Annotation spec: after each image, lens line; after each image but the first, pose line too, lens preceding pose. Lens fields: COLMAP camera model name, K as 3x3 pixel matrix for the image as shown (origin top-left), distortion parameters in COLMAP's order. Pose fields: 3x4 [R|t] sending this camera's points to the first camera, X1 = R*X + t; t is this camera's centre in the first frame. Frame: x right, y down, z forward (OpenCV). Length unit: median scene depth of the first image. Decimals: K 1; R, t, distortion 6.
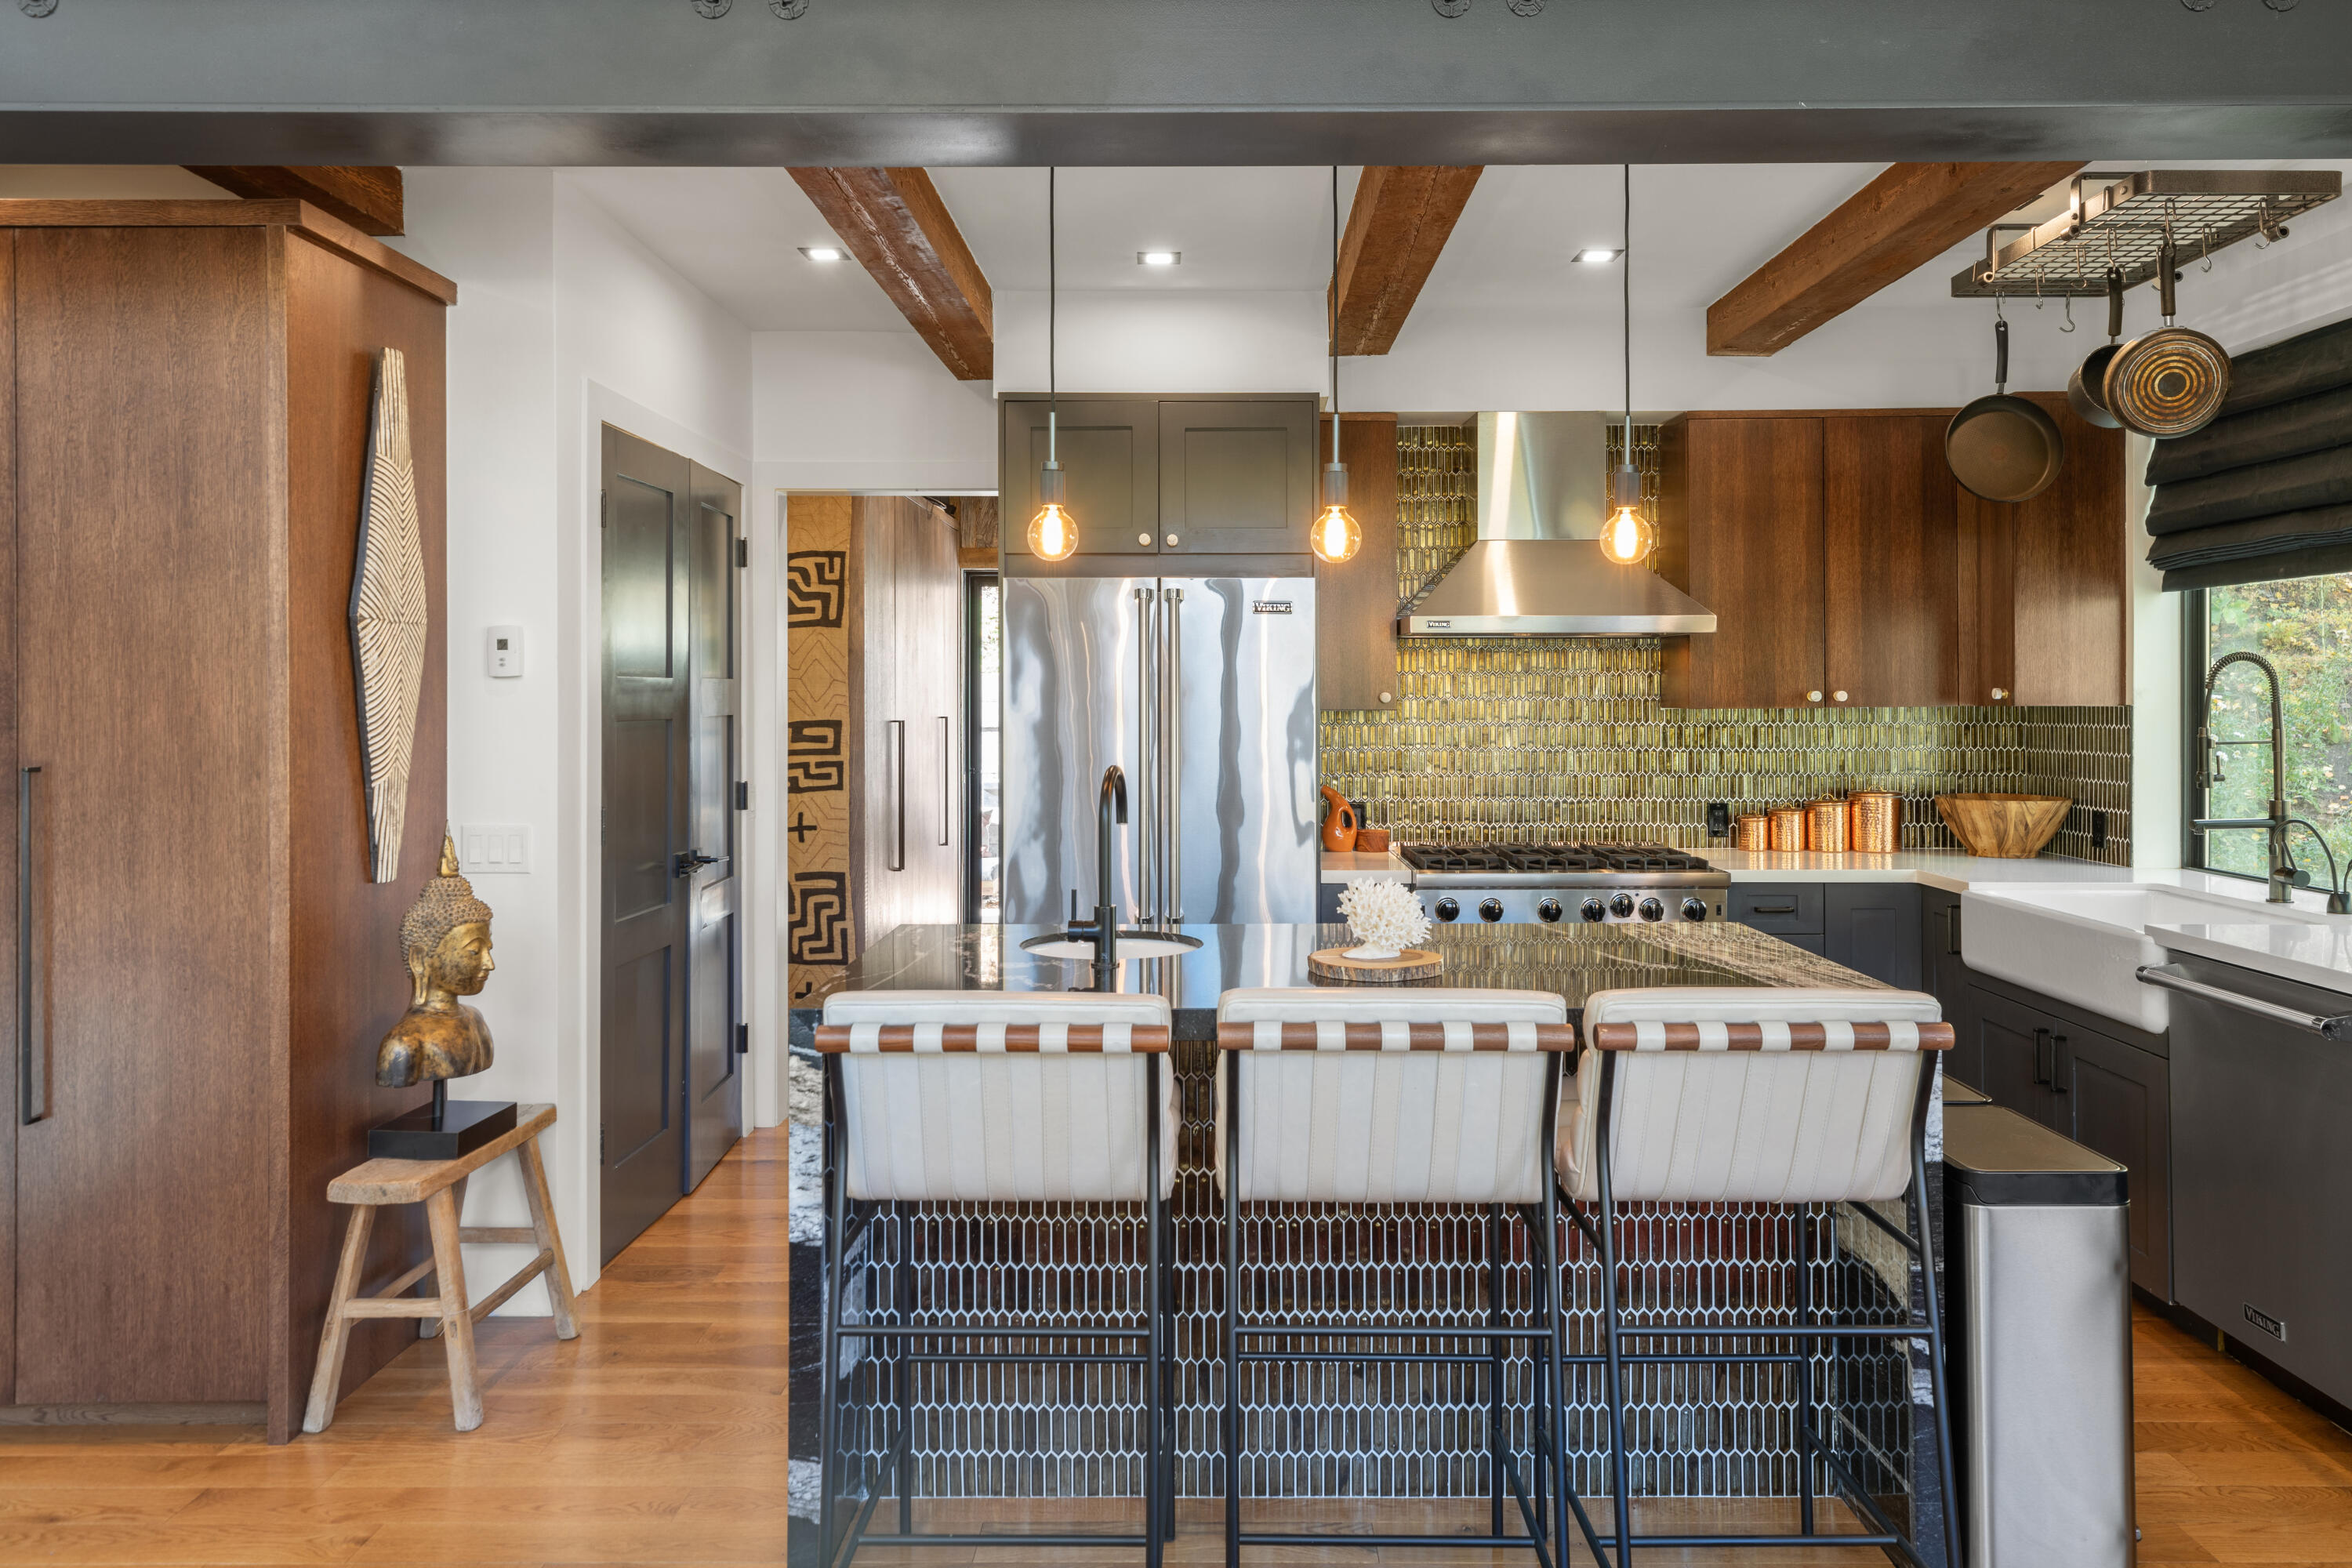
lens RADIAL K [[1573.1, 0, 1205.6], [0, 1573.1, 697.4], [0, 0, 1]] dist [0.015794, 0.002018]
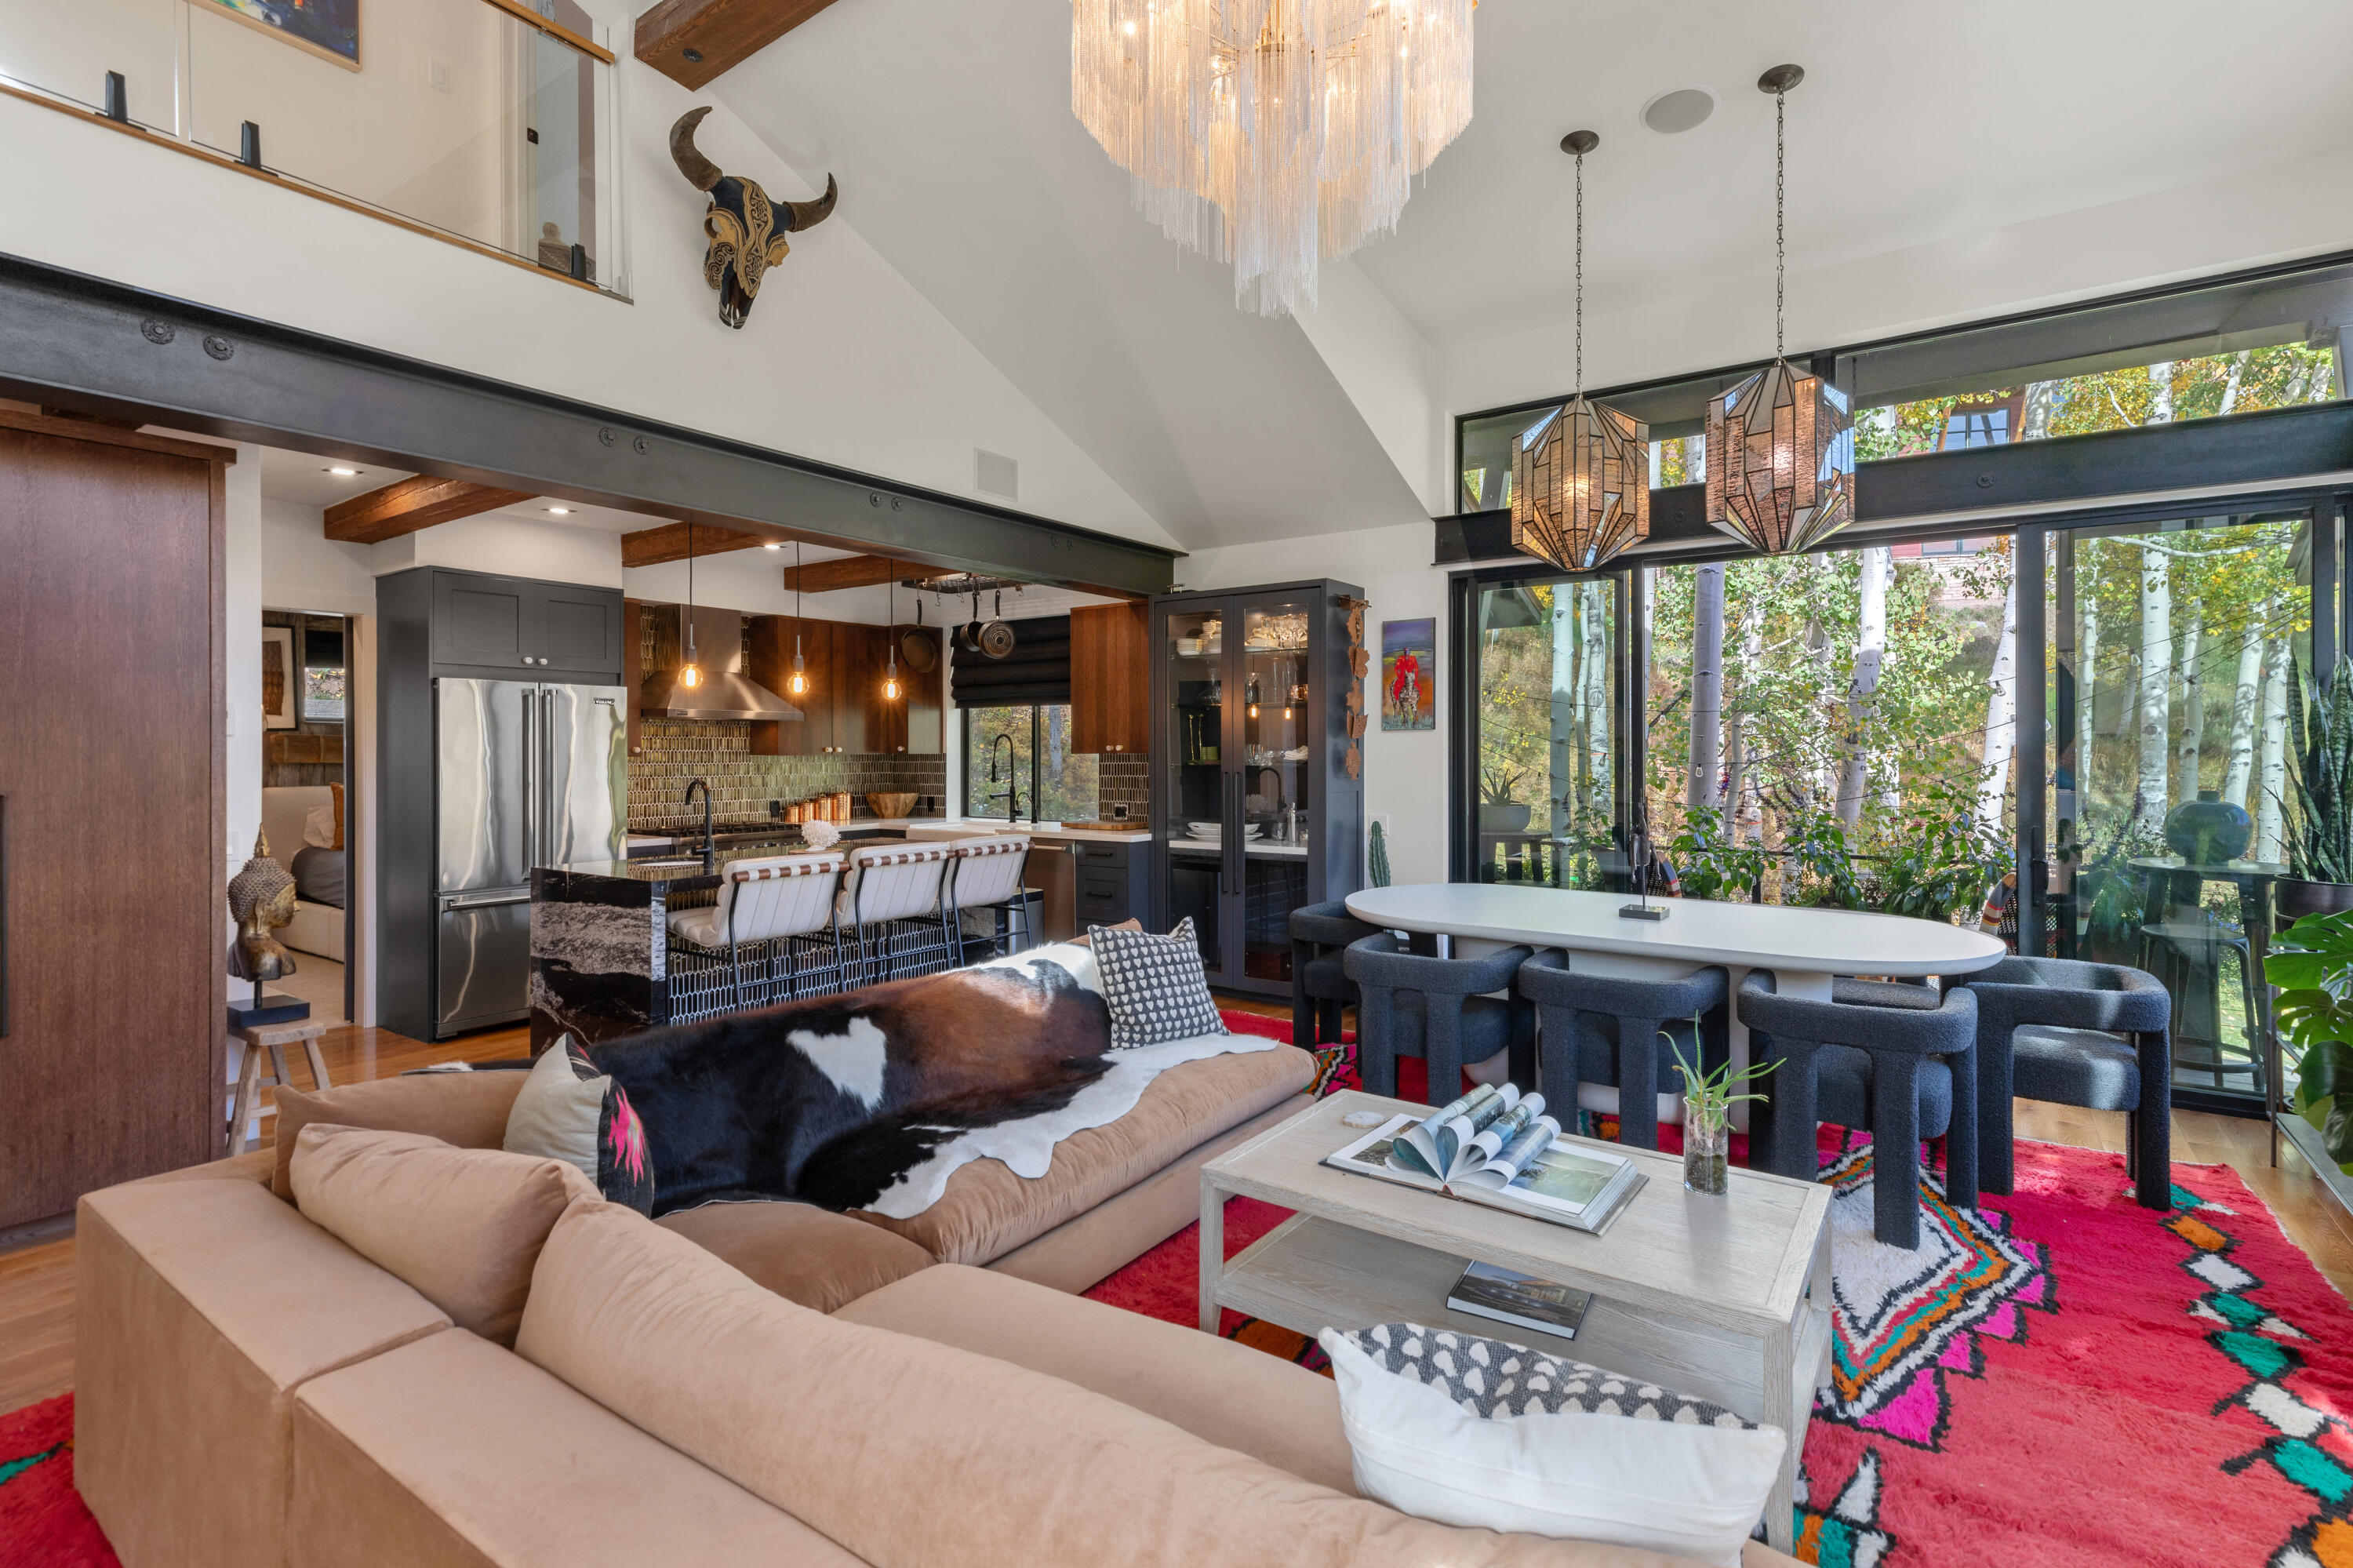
lens RADIAL K [[1094.7, 0, 1185.3], [0, 1094.7, 751.3], [0, 0, 1]] dist [-0.000035, -0.000079]
pose [[0.576544, 0.000186, 0.817066, -0.640168], [0.001171, 0.999999, -0.001055, 0.004113], [-0.817065, 0.001565, 0.576543, -0.328089]]
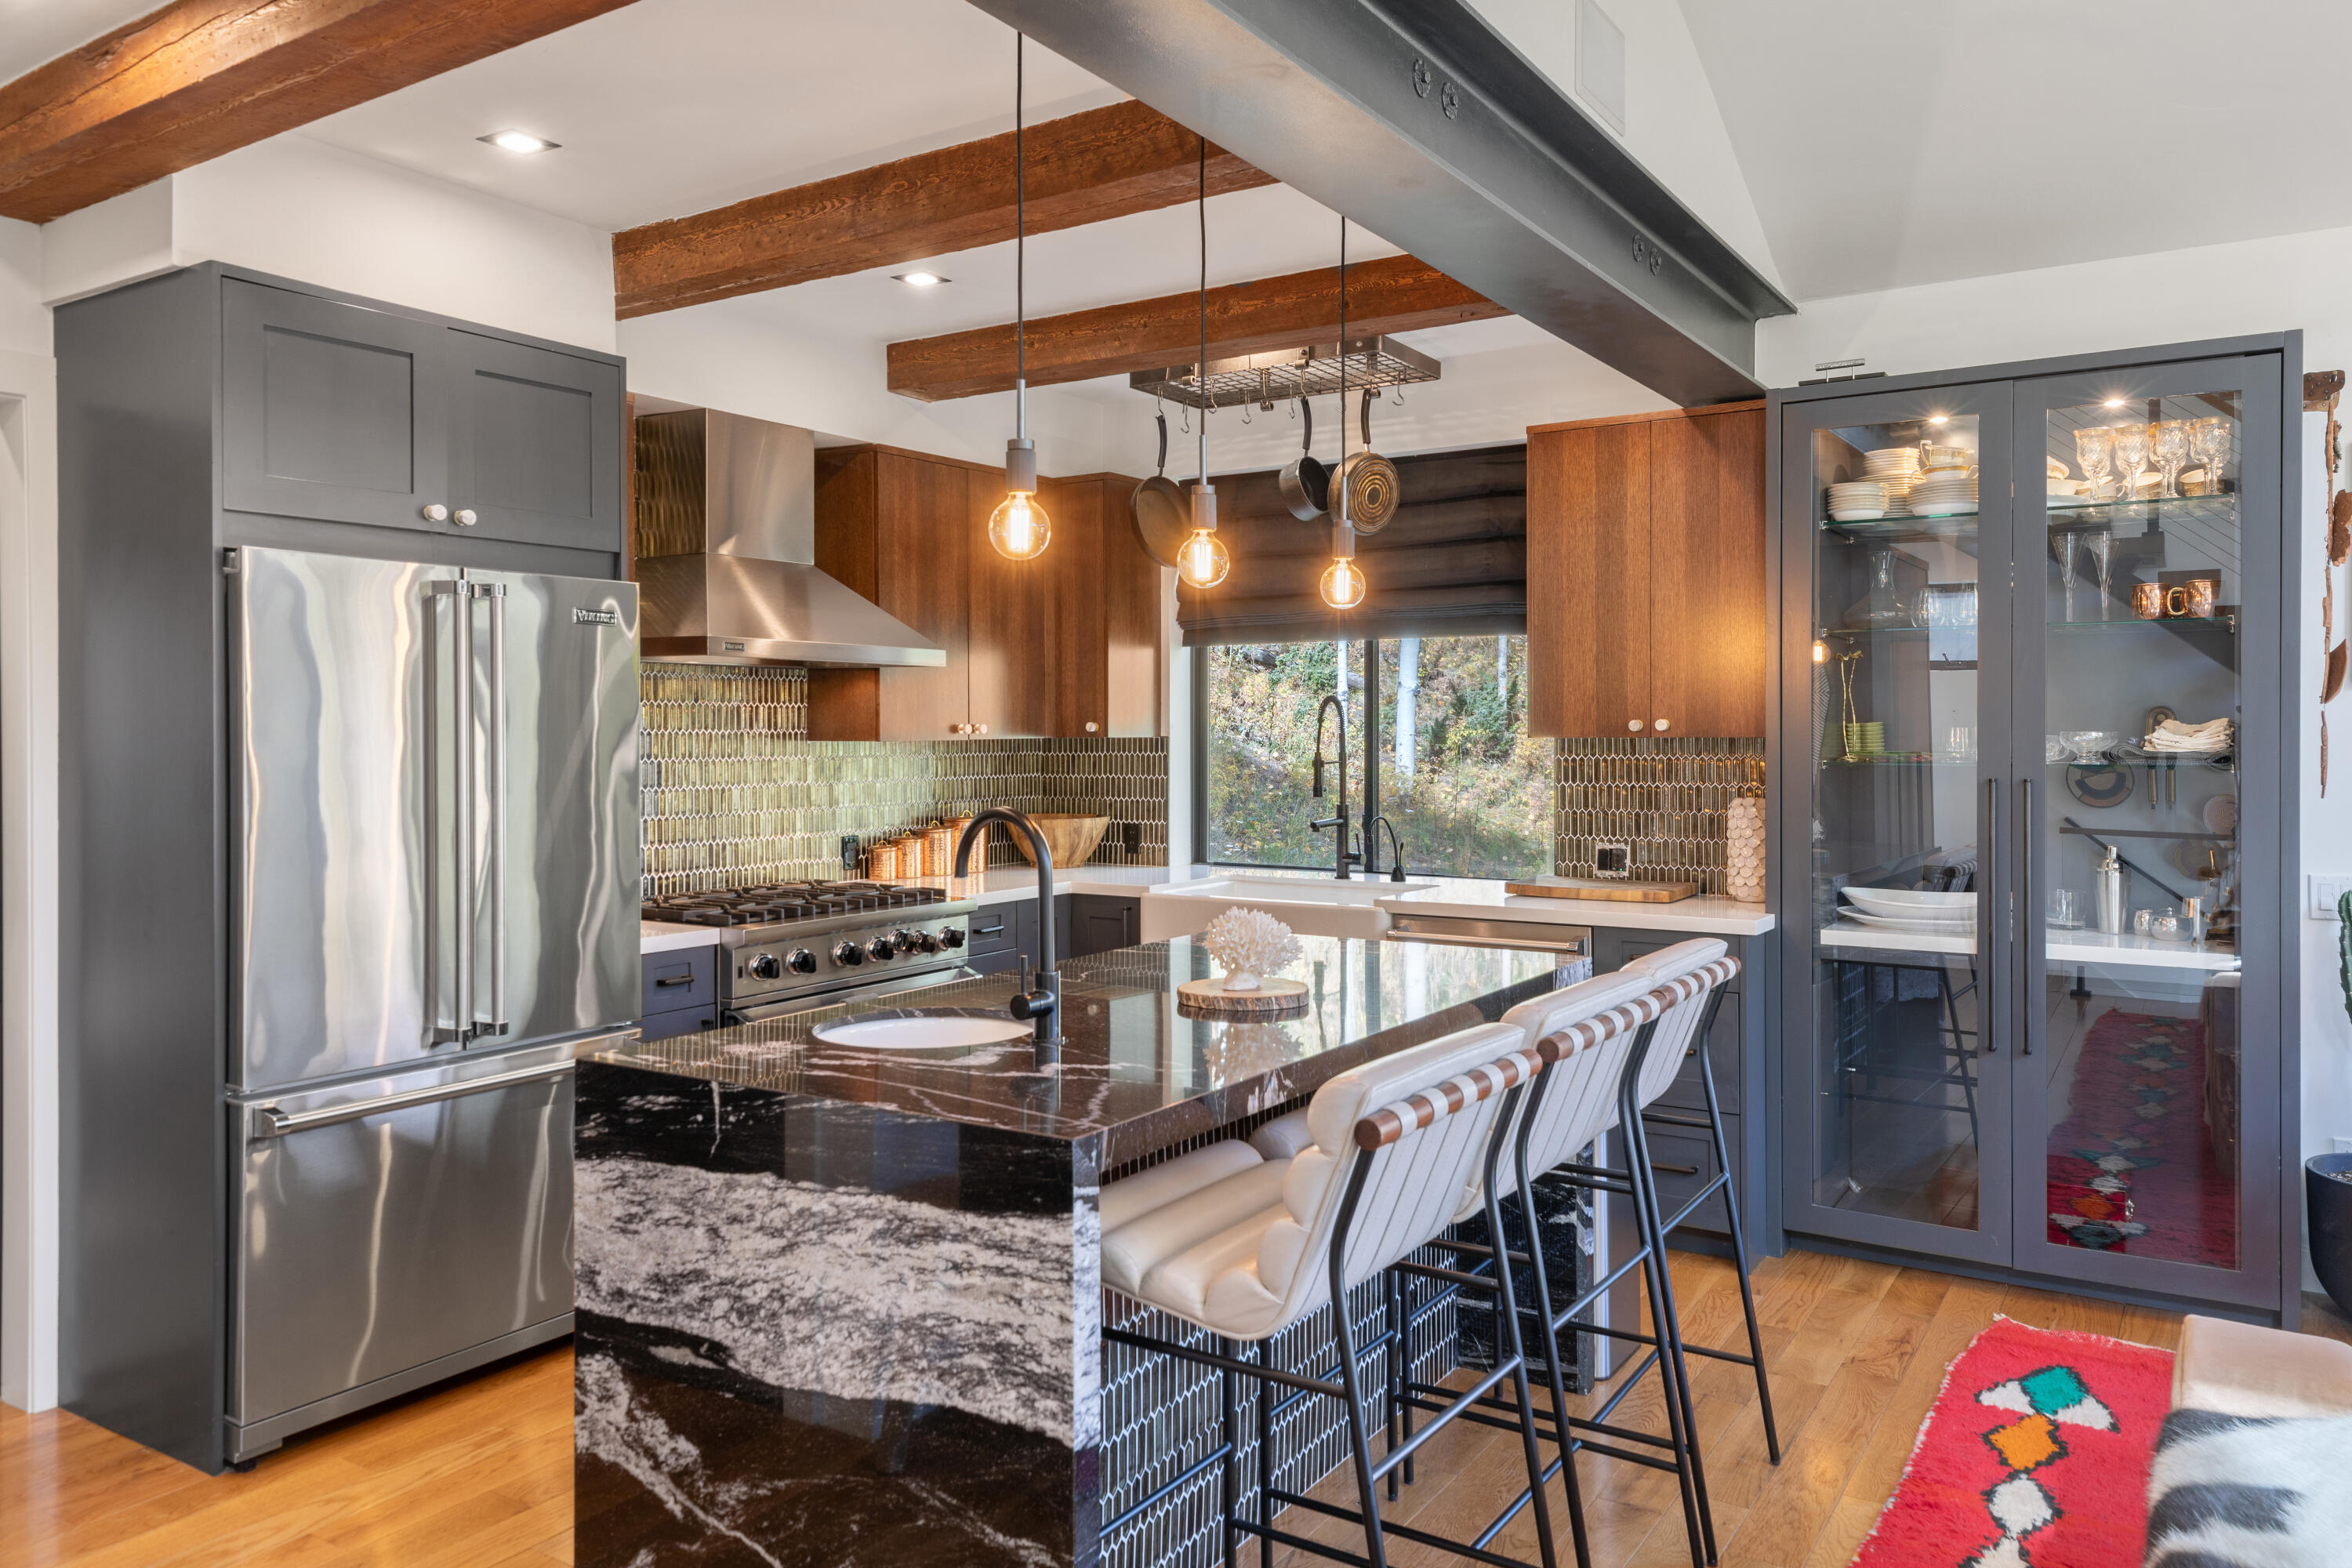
lens RADIAL K [[1621.2, 0, 1173.8], [0, 1621.2, 739.1], [0, 0, 1]] dist [0.007969, 0.001508]
pose [[0.549700, -0.003585, 0.835355, -0.497358], [0.001464, 0.999993, 0.003328, 0.002786], [-0.835361, -0.000606, 0.549701, 0.303400]]
